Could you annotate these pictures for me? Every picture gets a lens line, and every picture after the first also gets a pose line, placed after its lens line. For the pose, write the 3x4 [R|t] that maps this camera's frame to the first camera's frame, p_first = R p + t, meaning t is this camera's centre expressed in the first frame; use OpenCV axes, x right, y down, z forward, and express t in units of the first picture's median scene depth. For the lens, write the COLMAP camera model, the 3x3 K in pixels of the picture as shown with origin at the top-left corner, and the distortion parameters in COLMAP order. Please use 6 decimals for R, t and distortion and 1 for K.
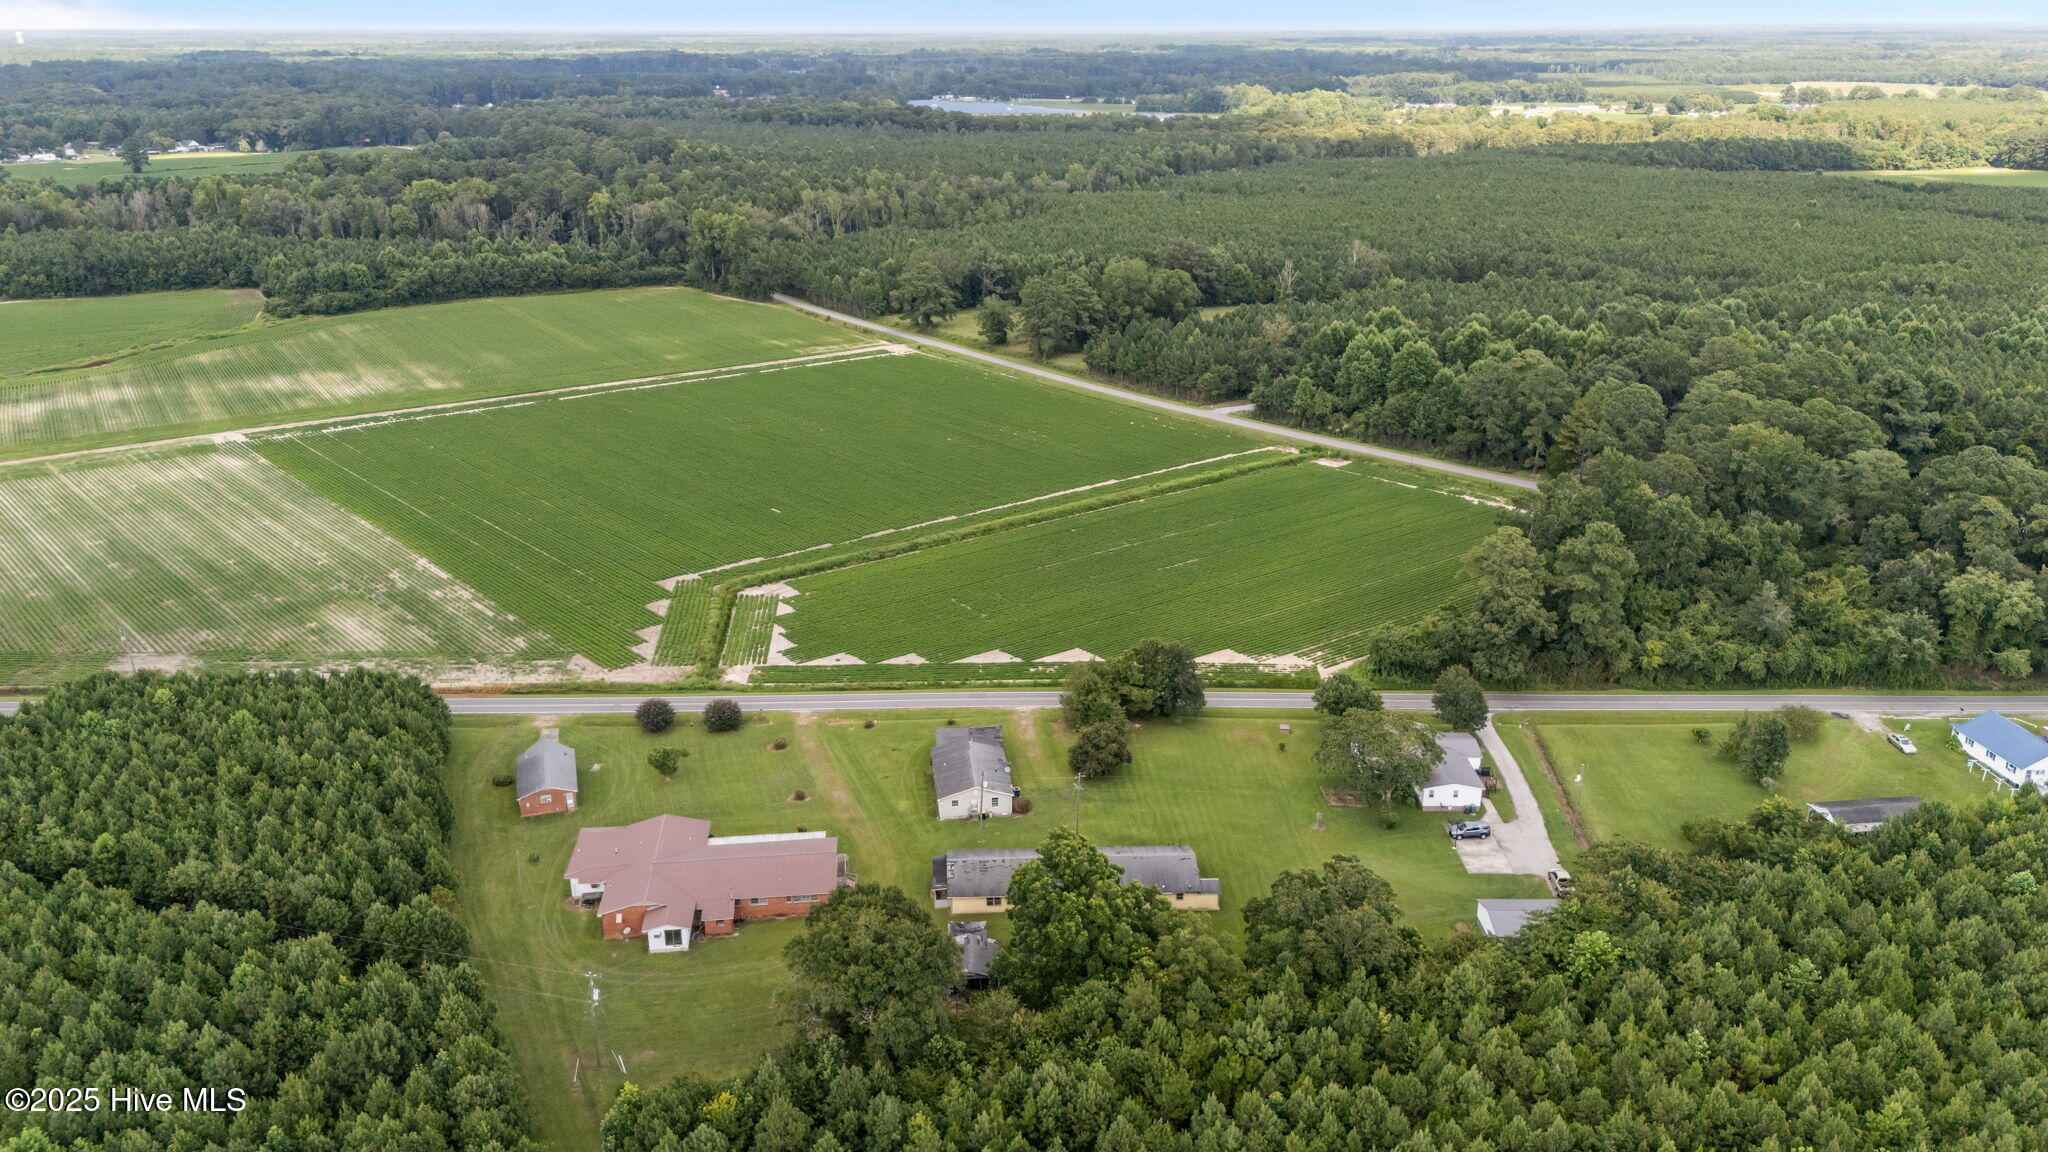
lens RADIAL K [[1566.6, 0, 1024.0], [0, 1566.6, 576.0], [0, 0, 1]] dist [0.148761, -0.216724]
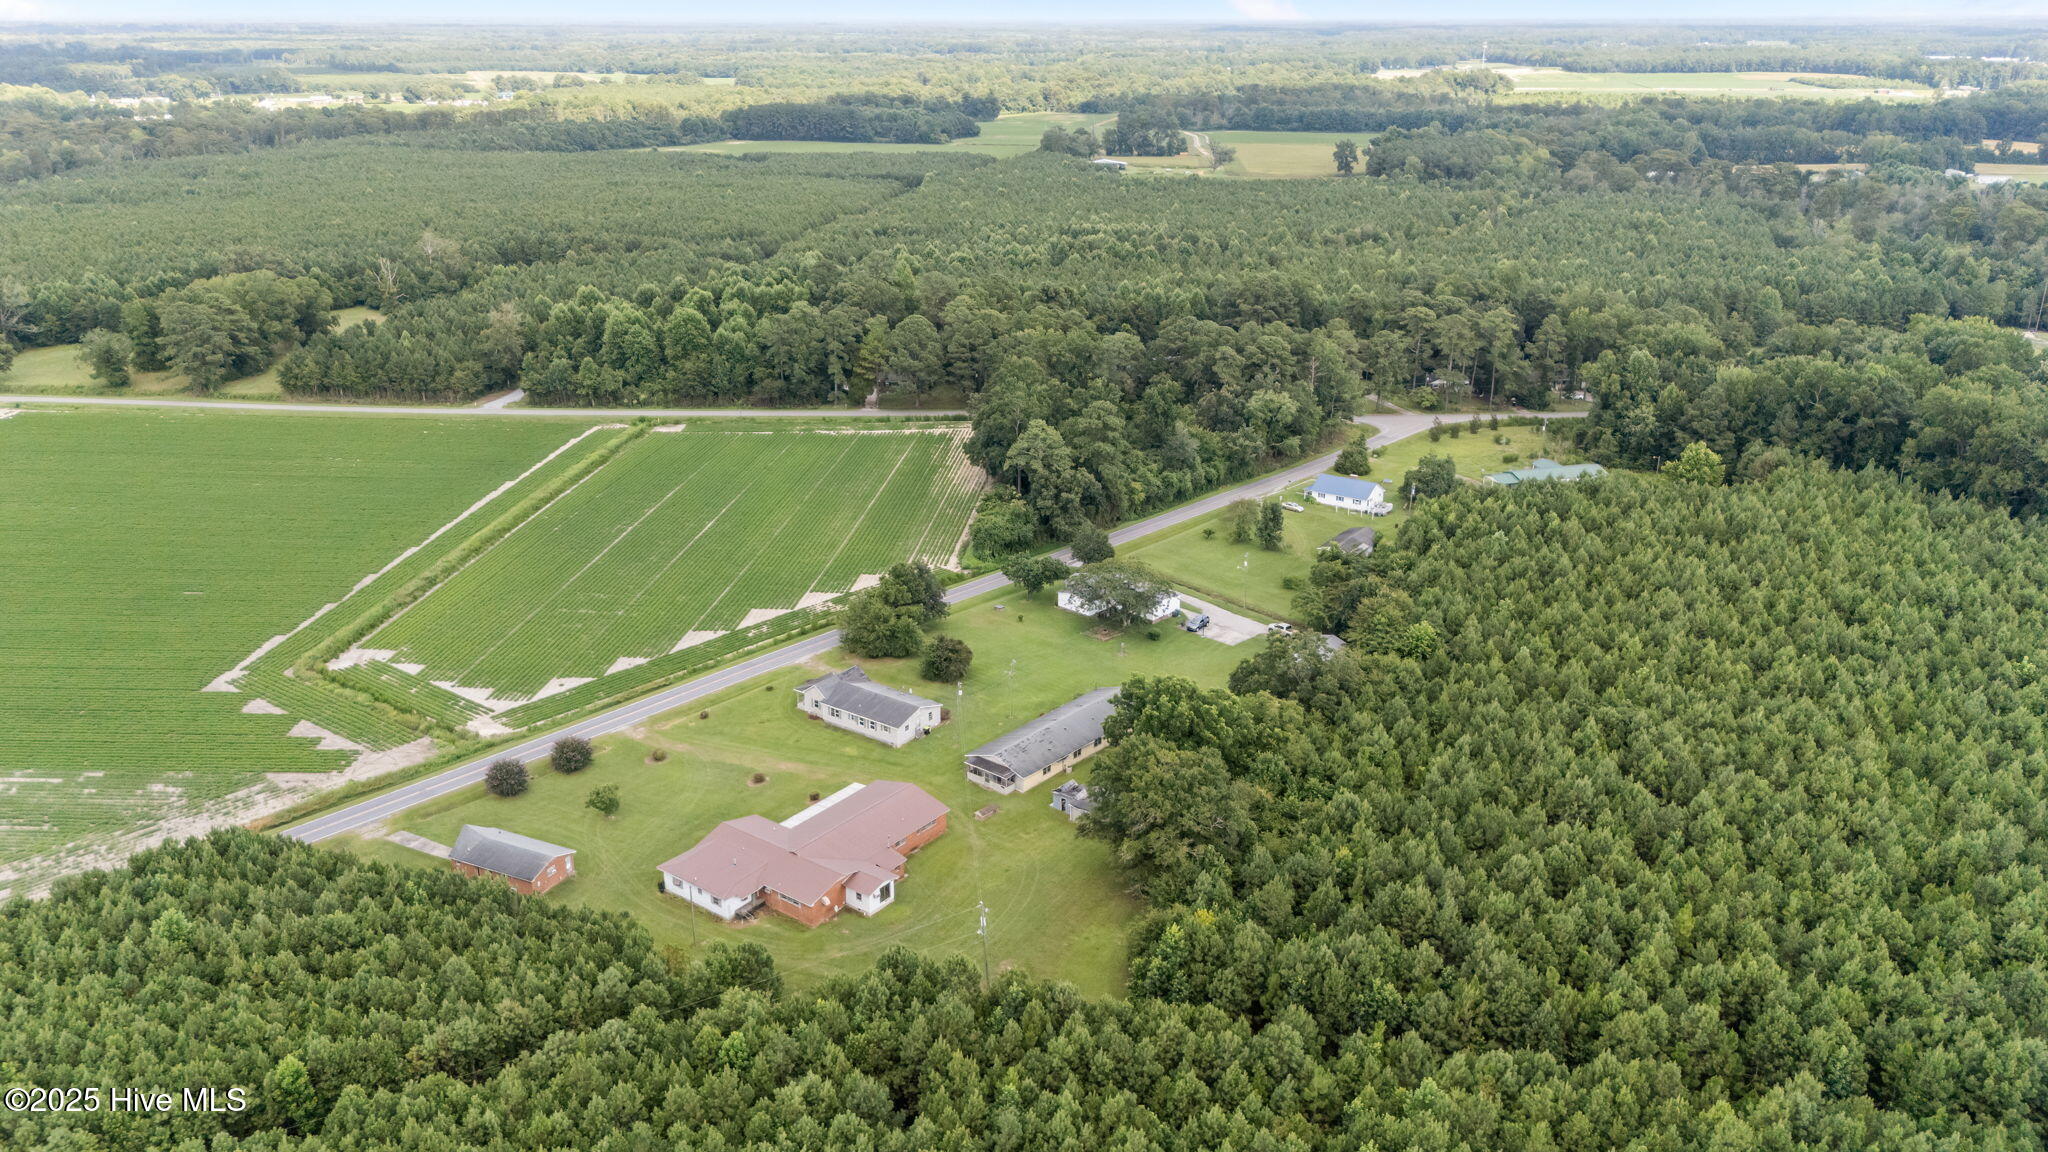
lens RADIAL K [[1535.9, 0, 1038.6], [0, 1535.9, 586.7], [0, 0, 1]] dist [0.067830, -0.062948]
pose [[0.670769, -0.252782, 0.697259, -0.500740], [0.237934, 0.963776, 0.120510, -0.043284], [-0.702464, 0.085067, 0.706617, 0.107599]]
